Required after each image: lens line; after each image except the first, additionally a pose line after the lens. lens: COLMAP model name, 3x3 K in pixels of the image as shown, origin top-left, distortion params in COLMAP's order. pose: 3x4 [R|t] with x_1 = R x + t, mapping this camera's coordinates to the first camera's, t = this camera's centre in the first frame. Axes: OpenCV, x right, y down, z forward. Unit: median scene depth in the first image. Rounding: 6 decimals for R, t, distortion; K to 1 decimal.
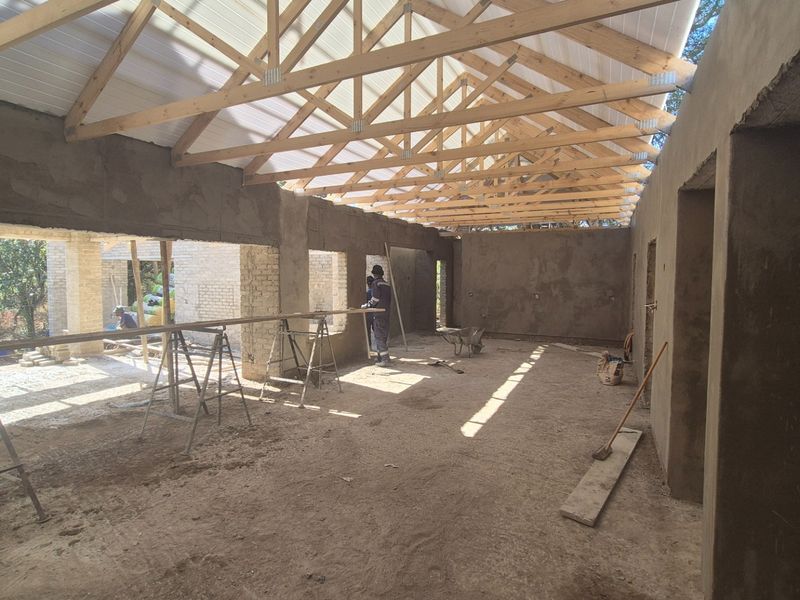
lens RADIAL K [[418.7, 0, 400.0], [0, 418.7, 300.0], [0, 0, 1]] dist [0.038647, 0.000566]
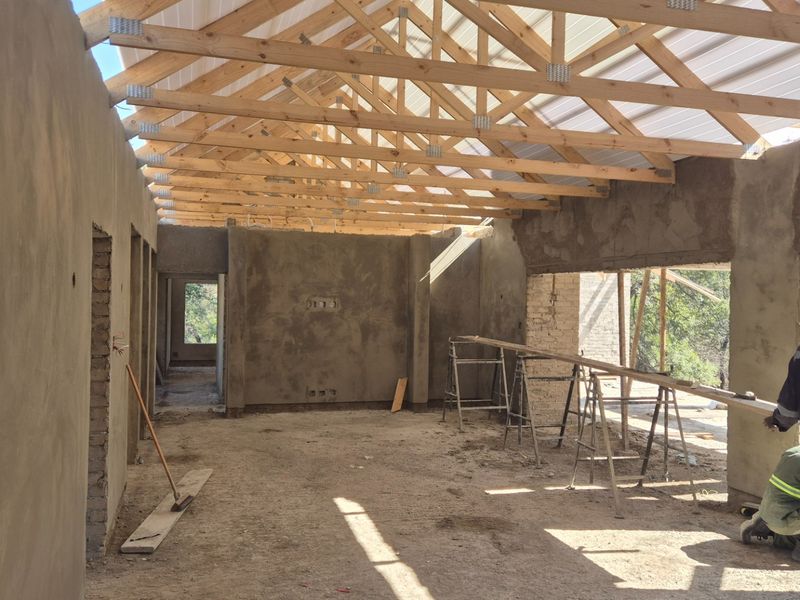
lens RADIAL K [[704.1, 0, 400.0], [0, 704.1, 300.0], [0, 0, 1]] dist [0.075220, -0.002057]
pose [[-0.735178, -0.020095, -0.677577, 1.304272], [-0.069251, 0.996557, 0.045583, -0.166104], [0.674328, 0.080435, -0.734038, 2.658649]]
